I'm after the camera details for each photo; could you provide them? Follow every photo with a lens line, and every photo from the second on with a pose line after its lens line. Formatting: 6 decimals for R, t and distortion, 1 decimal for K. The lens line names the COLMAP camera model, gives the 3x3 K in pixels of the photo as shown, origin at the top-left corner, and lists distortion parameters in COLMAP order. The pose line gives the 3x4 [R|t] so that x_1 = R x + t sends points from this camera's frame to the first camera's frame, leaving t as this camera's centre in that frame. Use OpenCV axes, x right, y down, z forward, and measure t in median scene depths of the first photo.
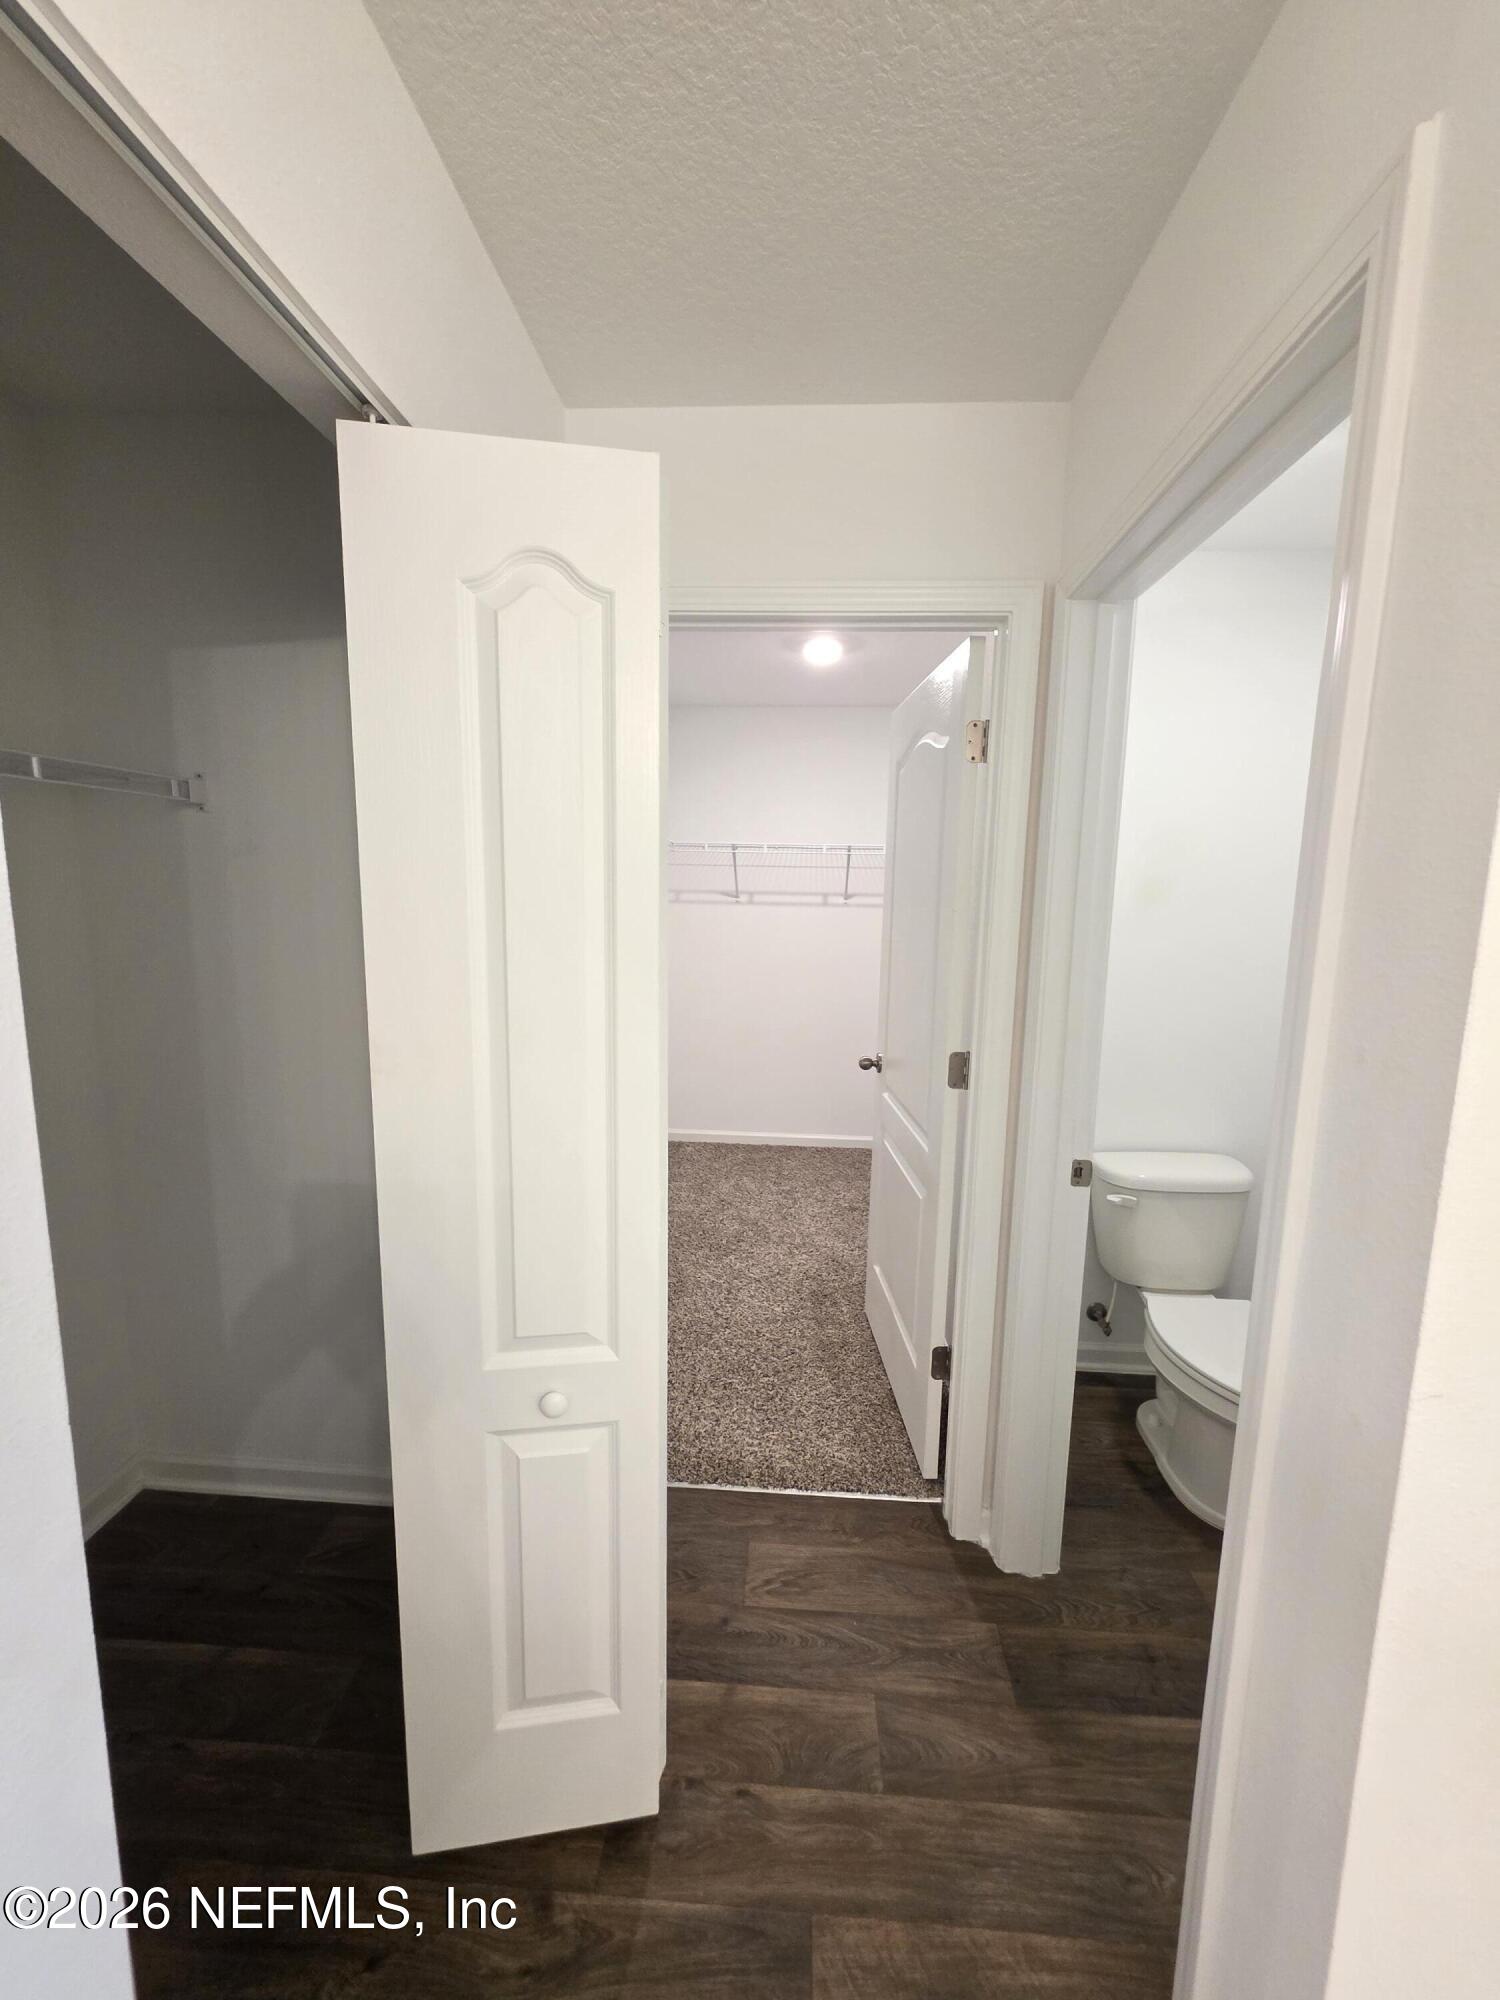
lens RADIAL K [[799.0, 0, 757.6], [0, 799.0, 998.7], [0, 0, 1]] dist [-0.000363, 0.000210]
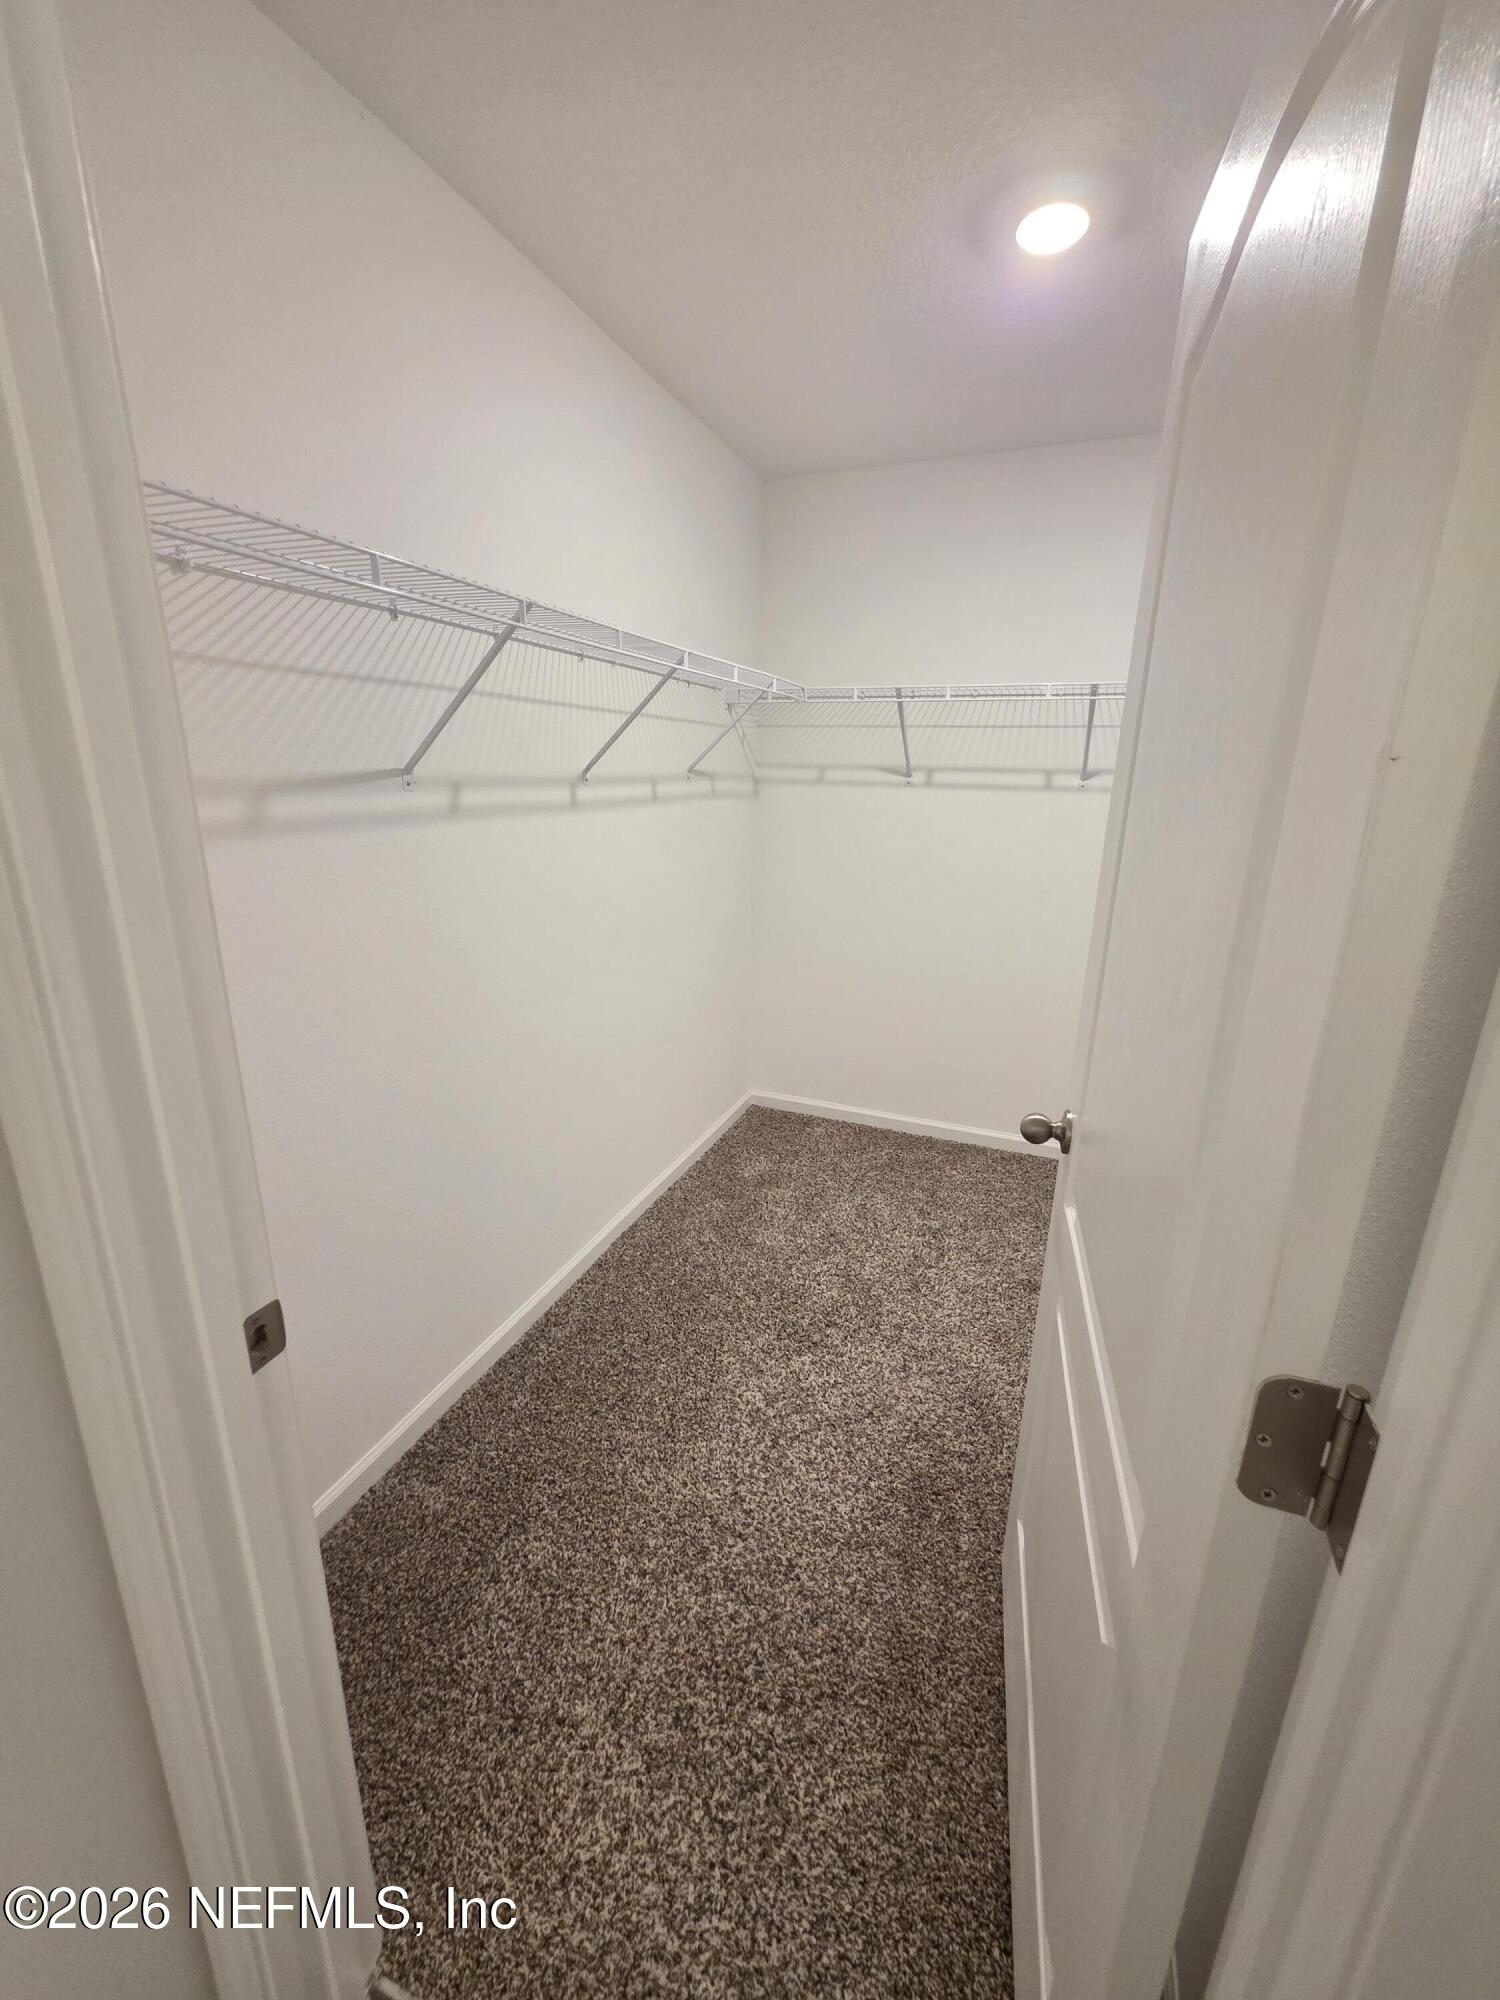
lens RADIAL K [[797.8, 0, 750.2], [0, 797.8, 991.6], [0, 0, 1]] dist [0.005776, -0.000038]
pose [[0.948053, 0.084465, -0.306694, 0.080498], [-0.043336, 0.989410, 0.138527, -0.041702], [0.315147, -0.118040, 0.941673, 0.363151]]
